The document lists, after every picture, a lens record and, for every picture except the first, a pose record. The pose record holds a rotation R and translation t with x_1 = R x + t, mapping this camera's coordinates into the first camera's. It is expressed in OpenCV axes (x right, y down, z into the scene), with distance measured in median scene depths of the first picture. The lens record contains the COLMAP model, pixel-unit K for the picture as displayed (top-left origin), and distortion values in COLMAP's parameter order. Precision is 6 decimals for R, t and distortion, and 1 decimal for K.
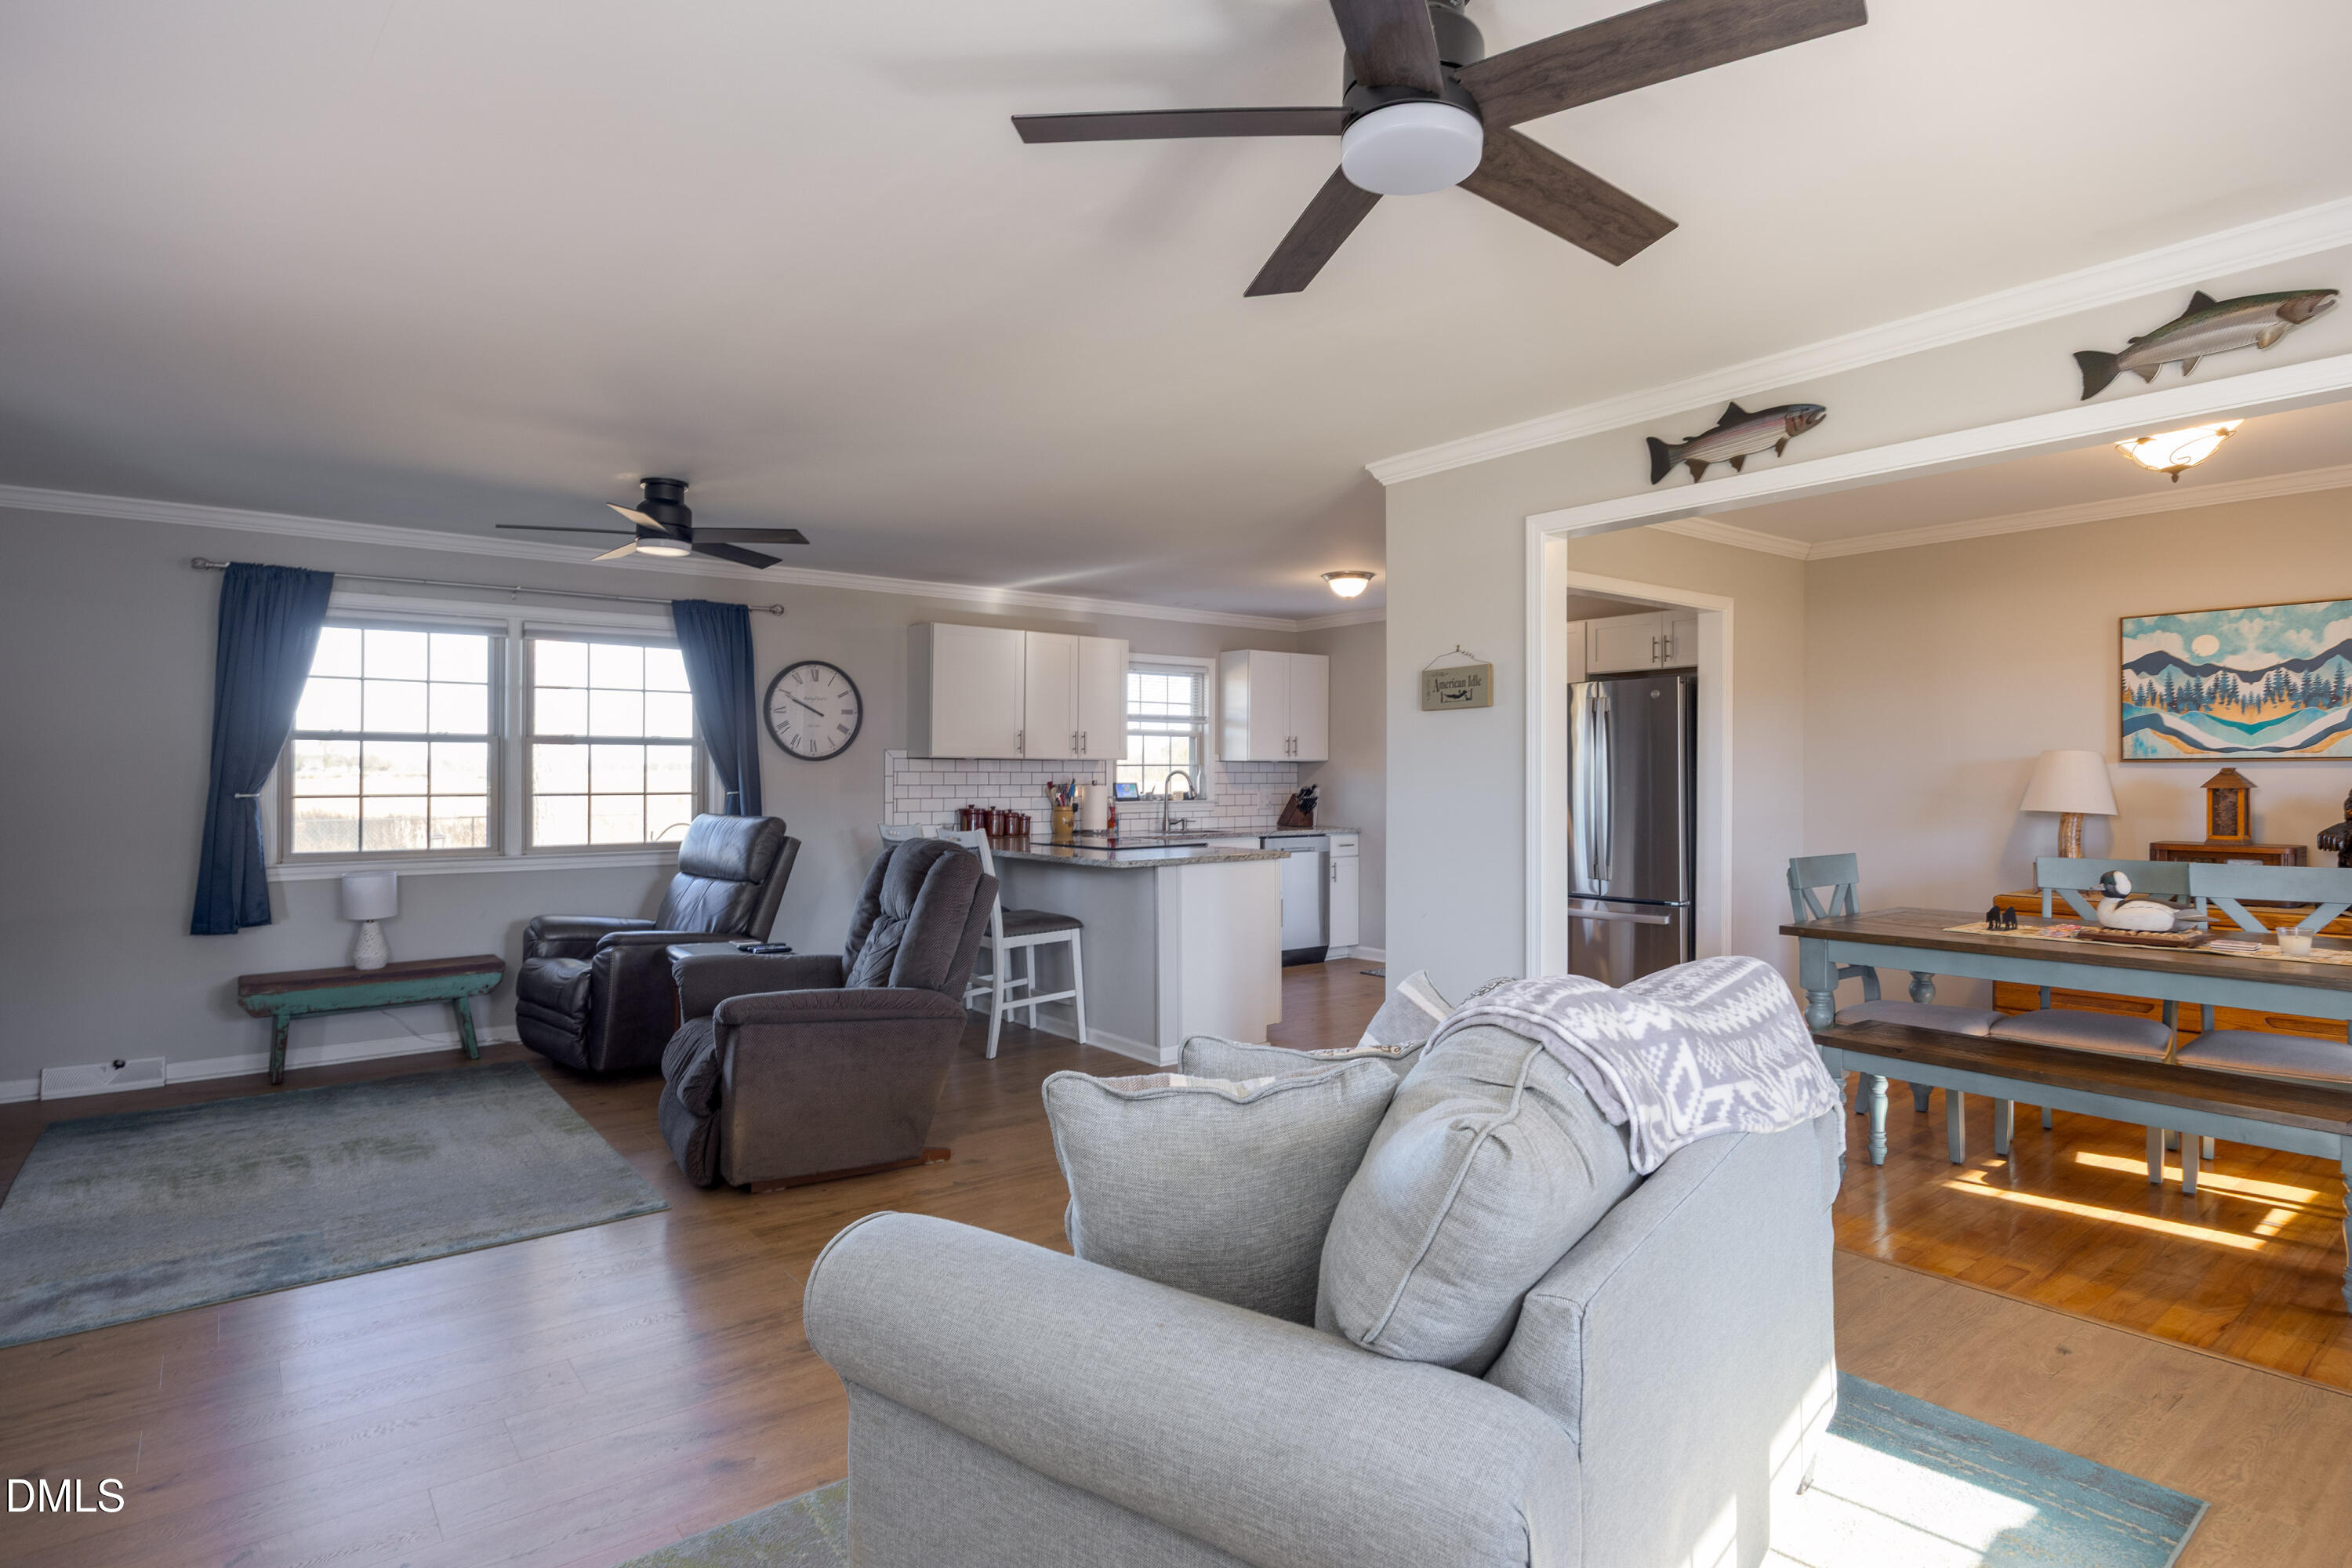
lens RADIAL K [[1134.3, 0, 1118.9], [0, 1134.3, 779.0], [0, 0, 1]] dist [-0.014511, -0.001130]
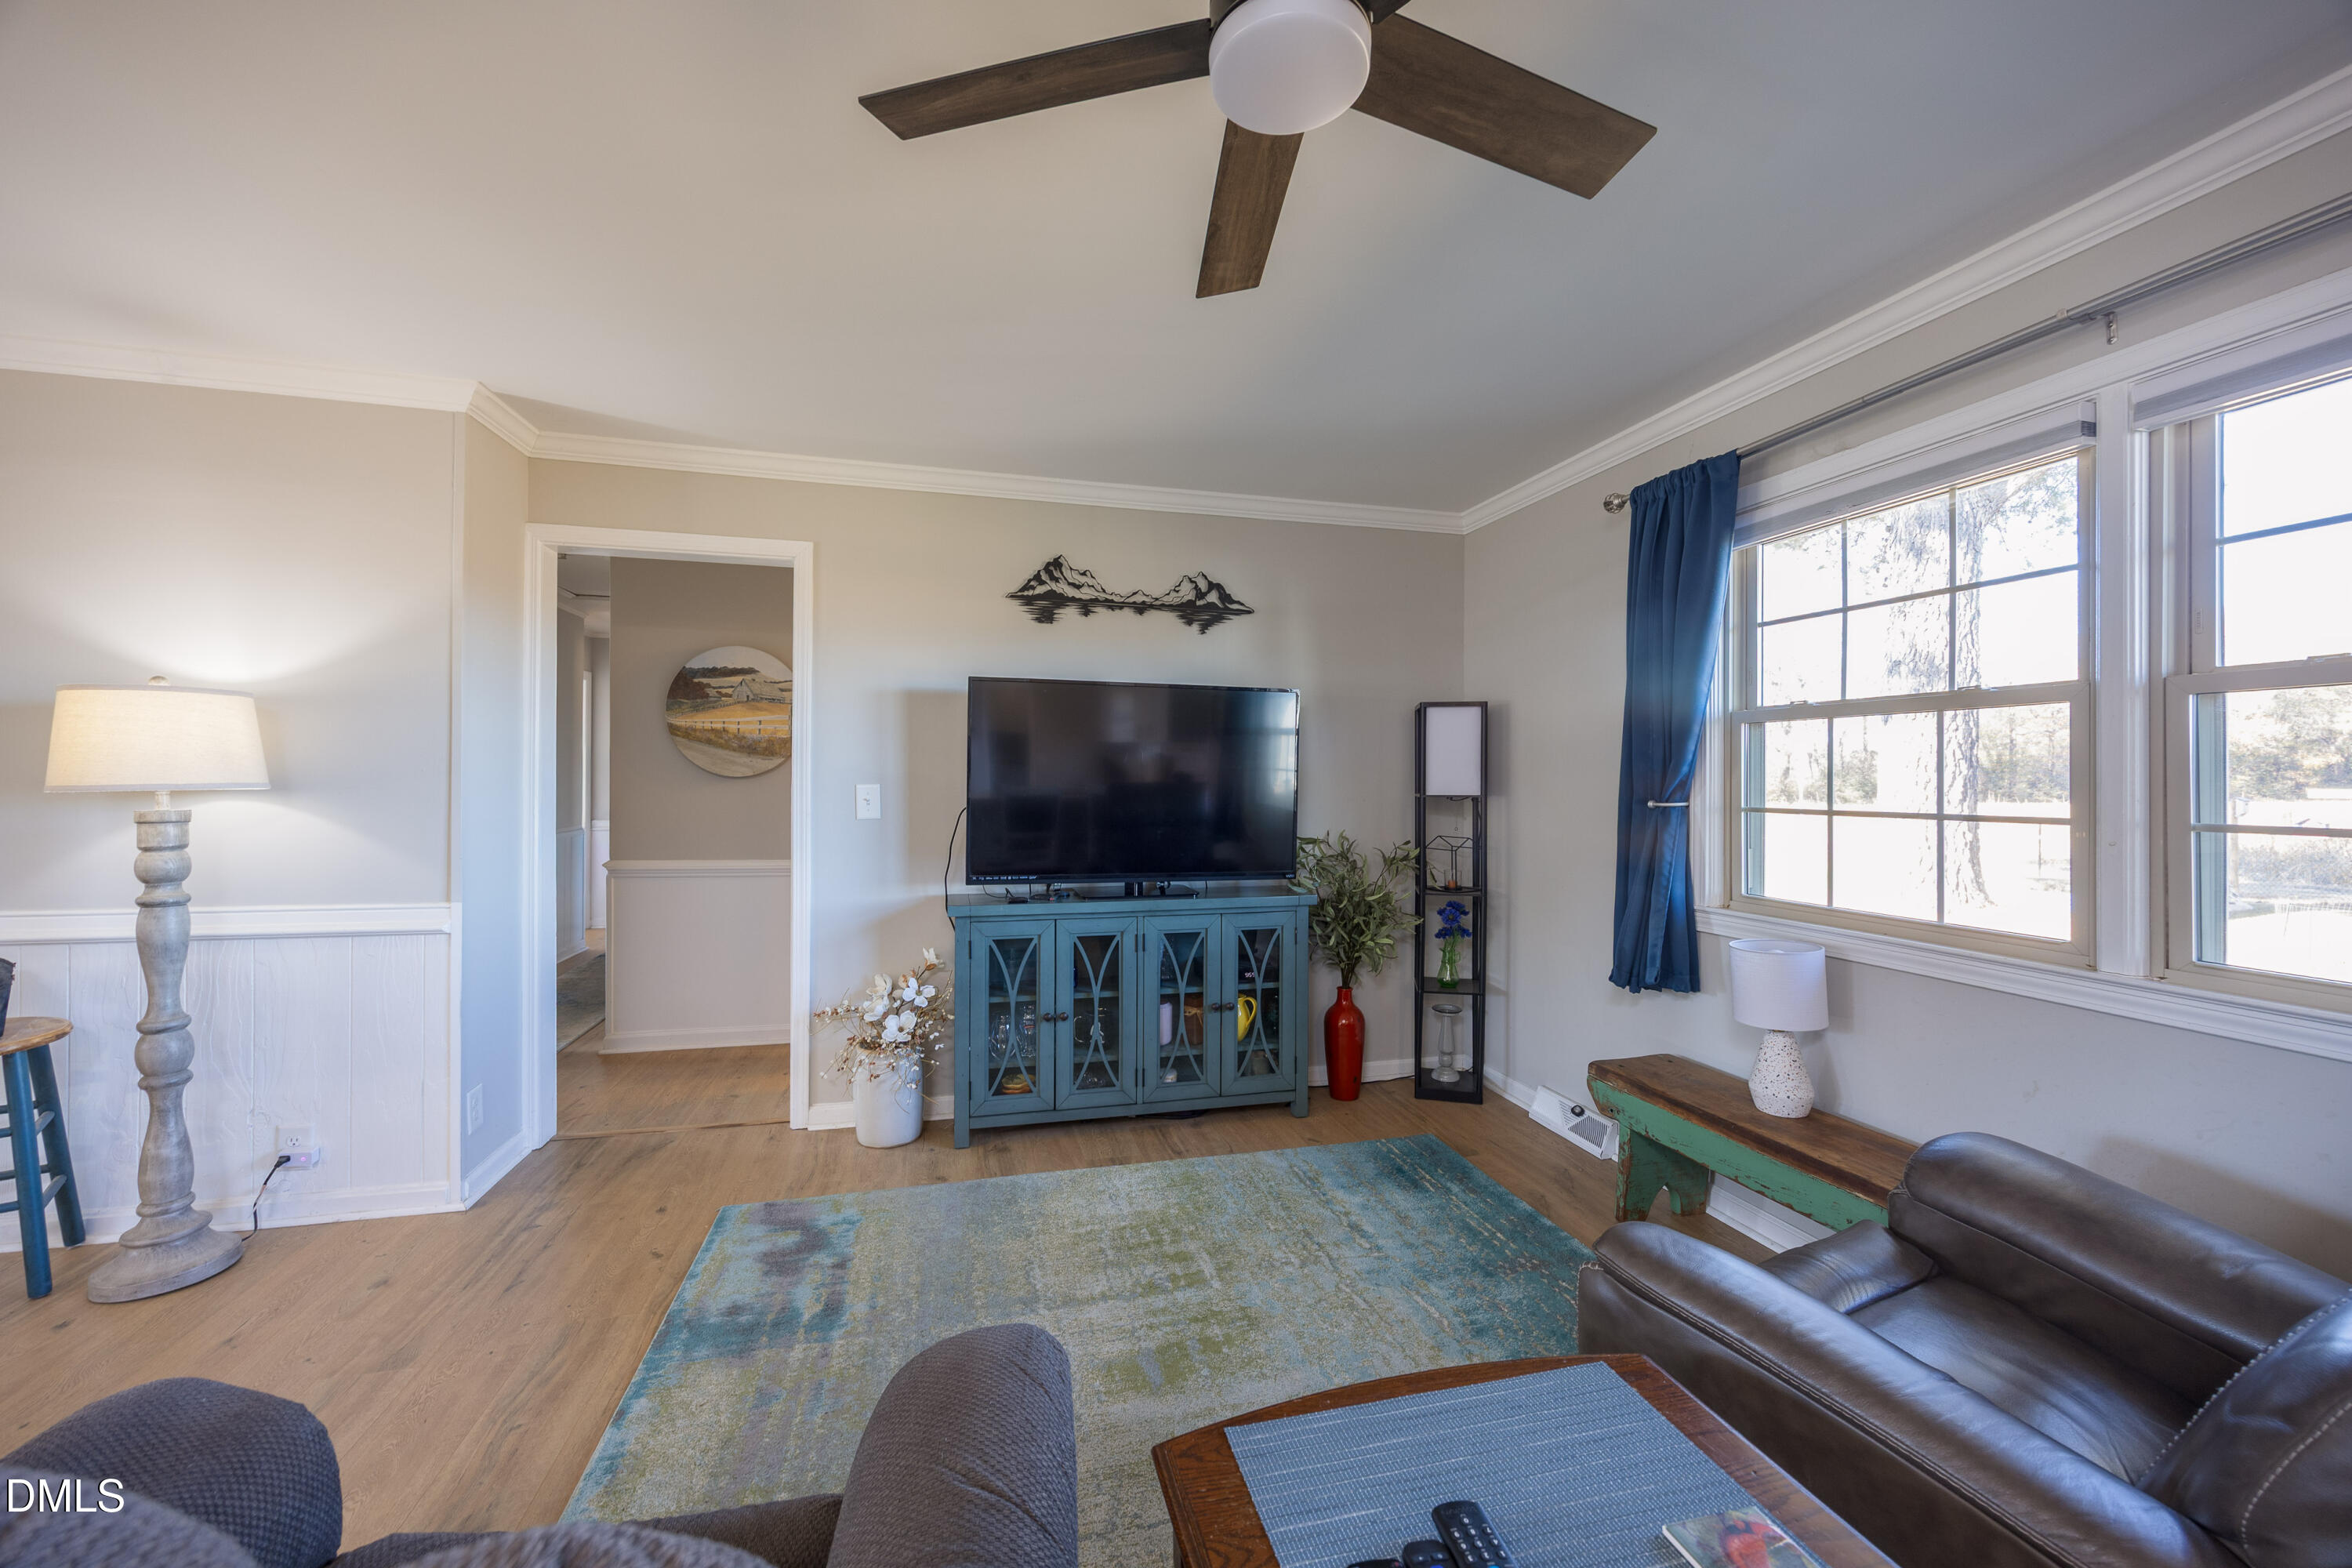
lens RADIAL K [[889.3, 0, 1178.0], [0, 889.3, 780.8], [0, 0, 1]] dist [-0.002958, 0.000375]
pose [[-0.372776, -0.002162, -0.927919, -0.123111], [-0.007436, 0.999972, 0.000657, 0.001029], [0.927892, 0.007145, -0.372781, 0.841593]]
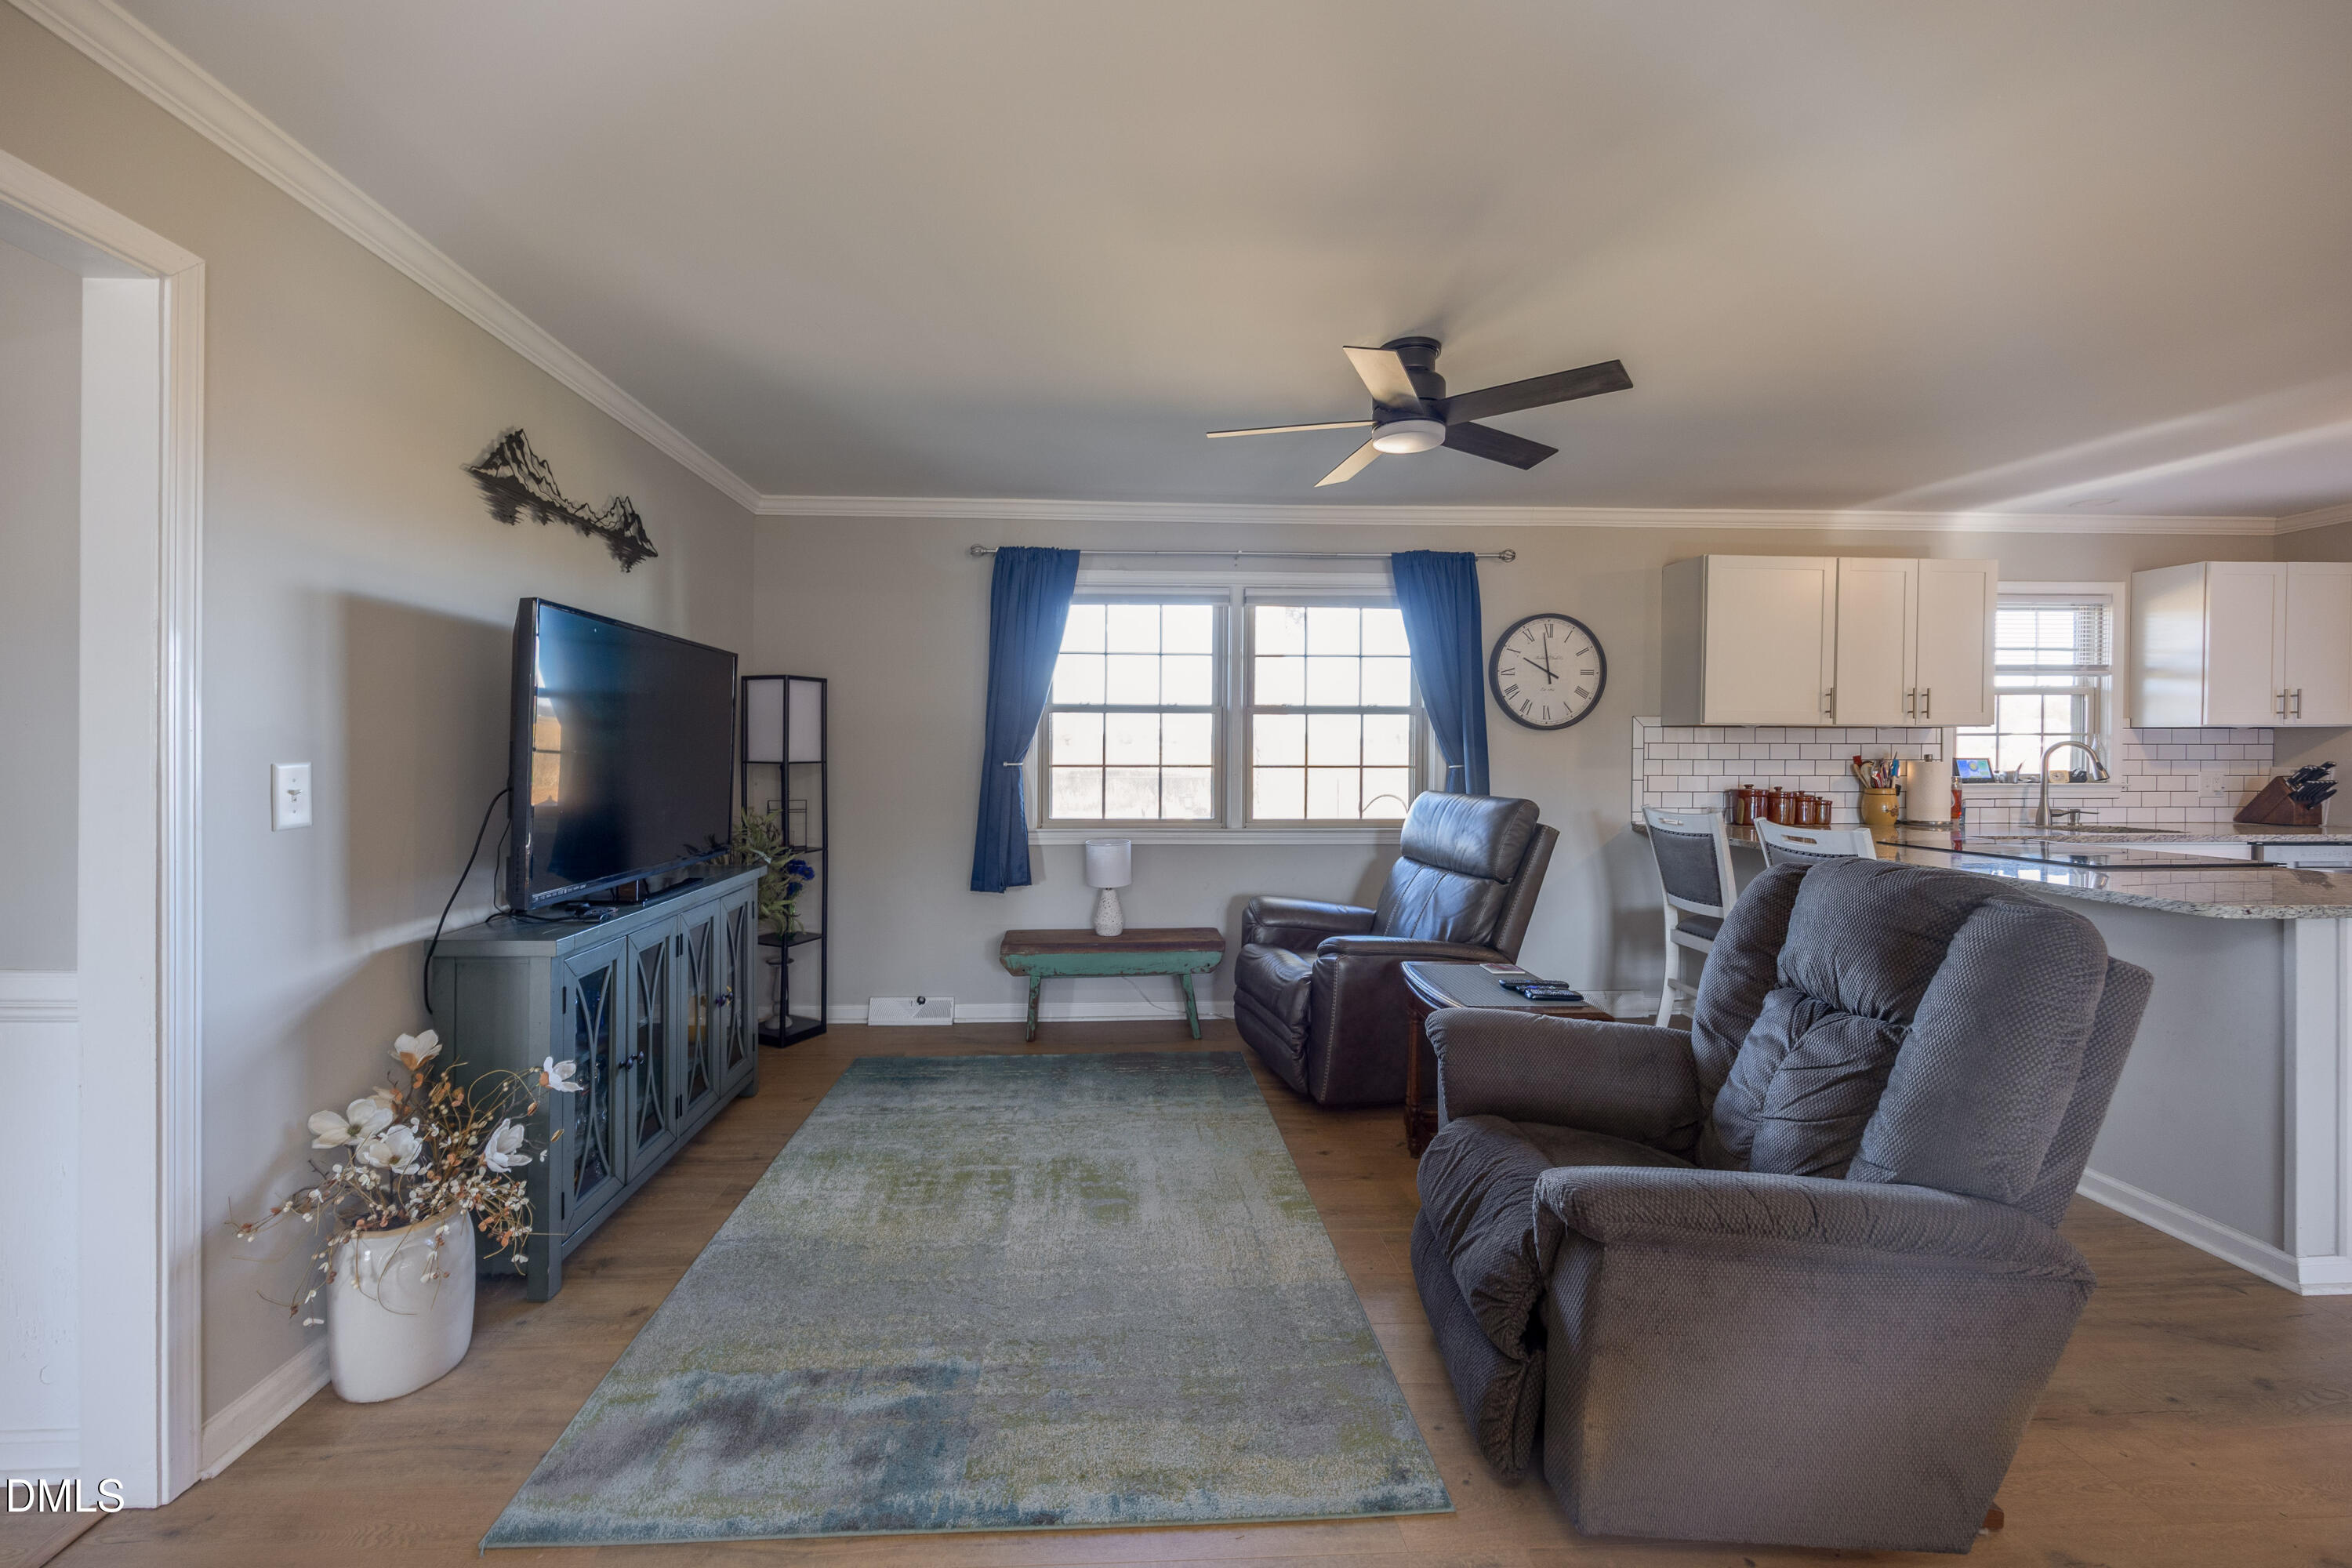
lens RADIAL K [[889.3, 0, 1155.0], [0, 889.3, 758.3], [0, 0, 1]] dist [-0.002958, 0.000375]
pose [[0.828203, 0.008819, -0.560360, -0.169168], [-0.003715, 0.999941, 0.010247, -0.000578], [0.560417, -0.006405, 0.828186, 0.338018]]
